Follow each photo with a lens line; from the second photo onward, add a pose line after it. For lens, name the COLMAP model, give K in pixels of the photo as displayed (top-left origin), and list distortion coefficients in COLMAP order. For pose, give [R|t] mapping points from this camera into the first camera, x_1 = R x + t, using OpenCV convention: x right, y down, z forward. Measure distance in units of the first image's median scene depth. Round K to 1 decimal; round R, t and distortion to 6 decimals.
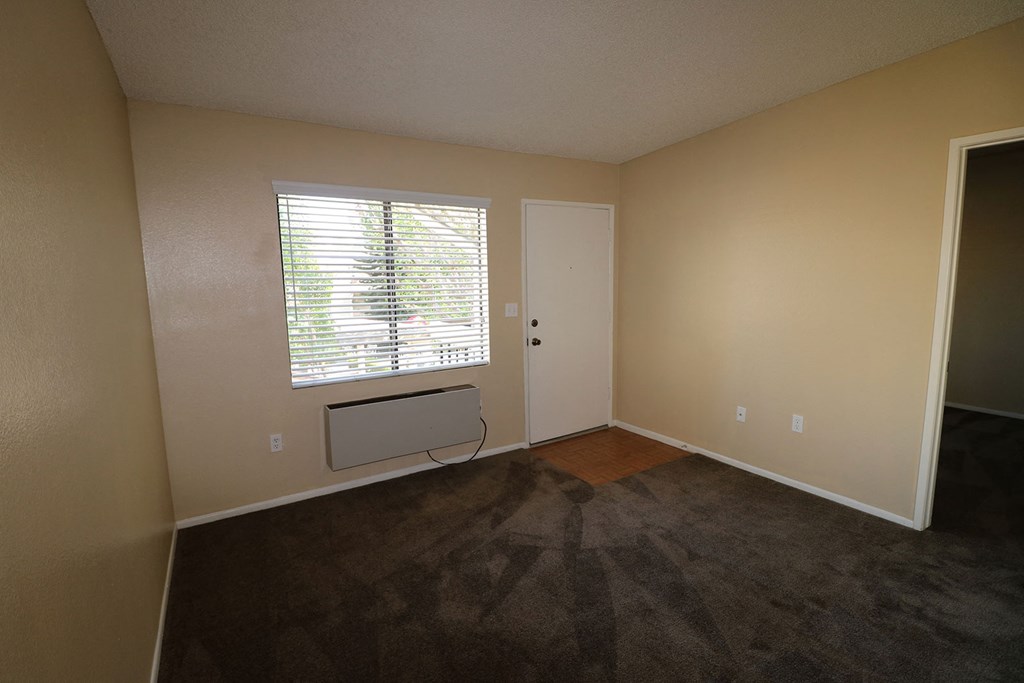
lens RADIAL K [[470.5, 0, 512.4], [0, 470.5, 342.9], [0, 0, 1]] dist [-0.019424, -0.001360]
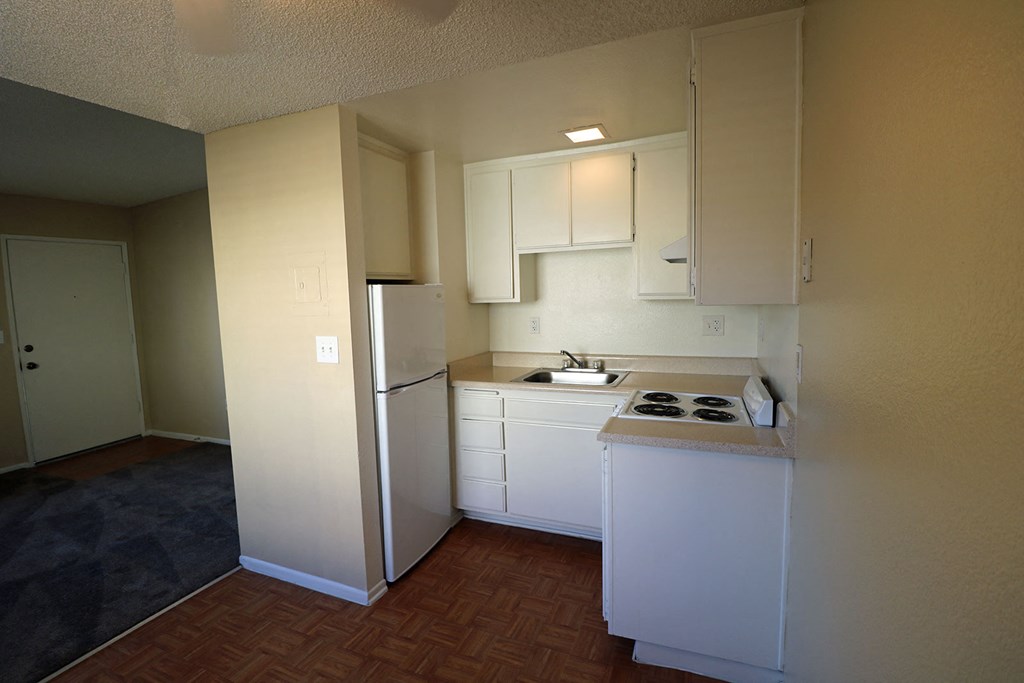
lens RADIAL K [[470.5, 0, 514.7], [0, 470.5, 337.5], [0, 0, 1]] dist [-0.019424, -0.001360]
pose [[0.810836, -0.056844, 0.582506, 0.338766], [0.091576, 0.995336, -0.030341, 0.066994], [-0.578065, 0.077945, 0.812260, -0.499278]]
